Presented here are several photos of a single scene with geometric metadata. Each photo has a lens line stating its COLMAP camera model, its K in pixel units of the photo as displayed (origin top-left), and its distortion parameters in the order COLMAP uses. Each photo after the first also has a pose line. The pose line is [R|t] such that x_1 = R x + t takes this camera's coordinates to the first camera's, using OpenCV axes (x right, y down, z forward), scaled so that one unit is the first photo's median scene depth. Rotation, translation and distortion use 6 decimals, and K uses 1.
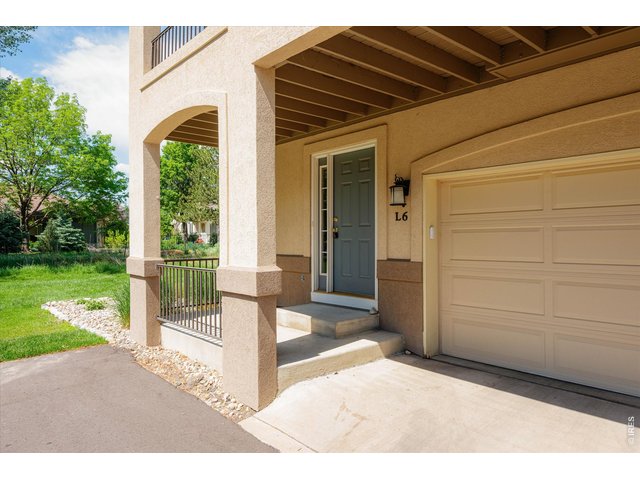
lens RADIAL K [[445.5, 0, 319.4], [0, 445.5, 239.2], [0, 0, 1]] dist [0.004964, 0.002537]
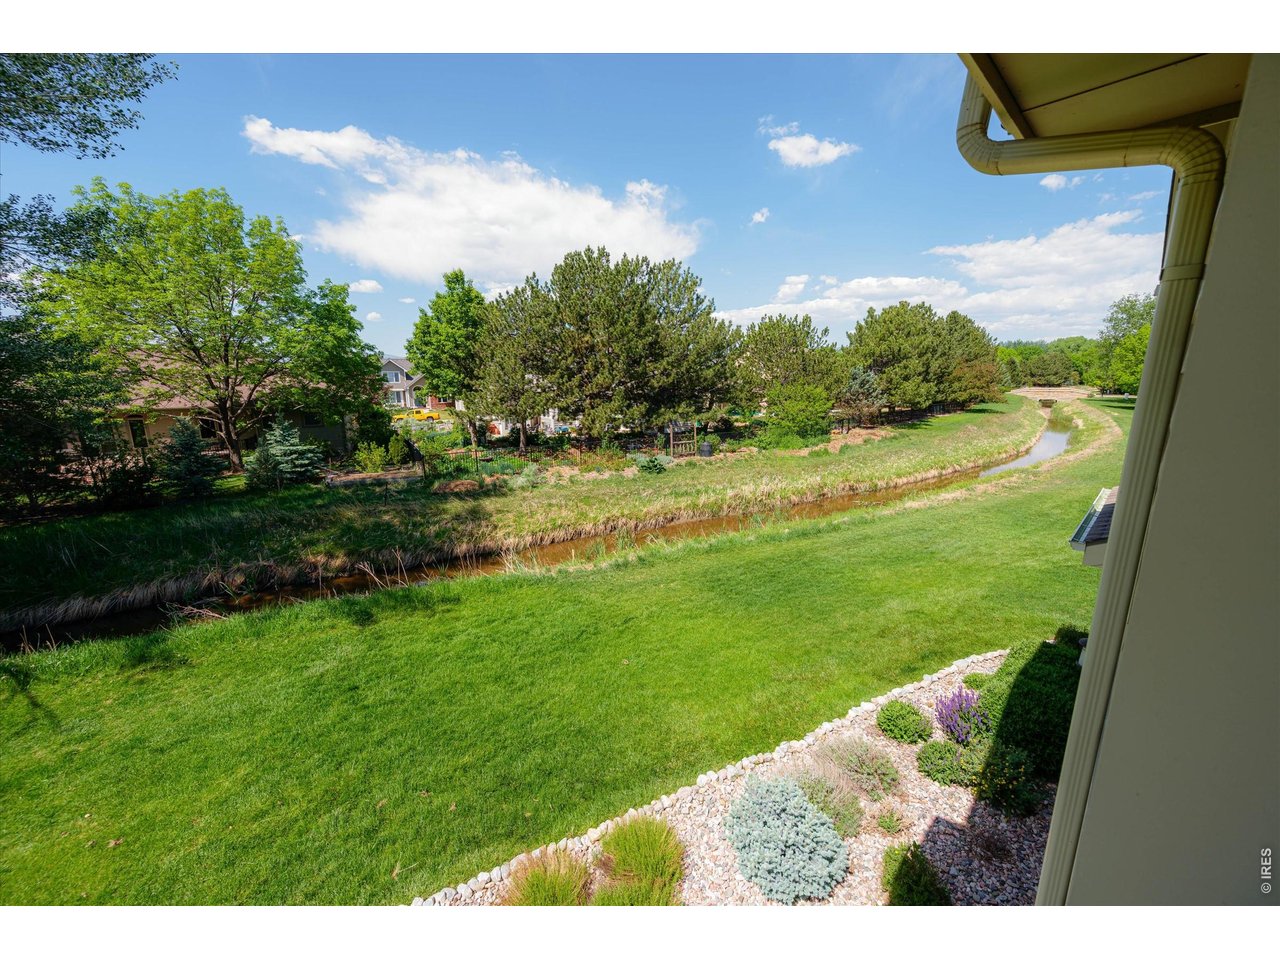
lens RADIAL K [[496.8, 0, 642.3], [0, 496.8, 481.2], [0, 0, 1]] dist [-0.003220, 0.000142]
pose [[0.998938, -0.012261, 0.044421, -0.083882], [0.002958, 0.979028, 0.203703, -0.112542], [-0.045987, -0.203355, 0.978024, 0.243886]]
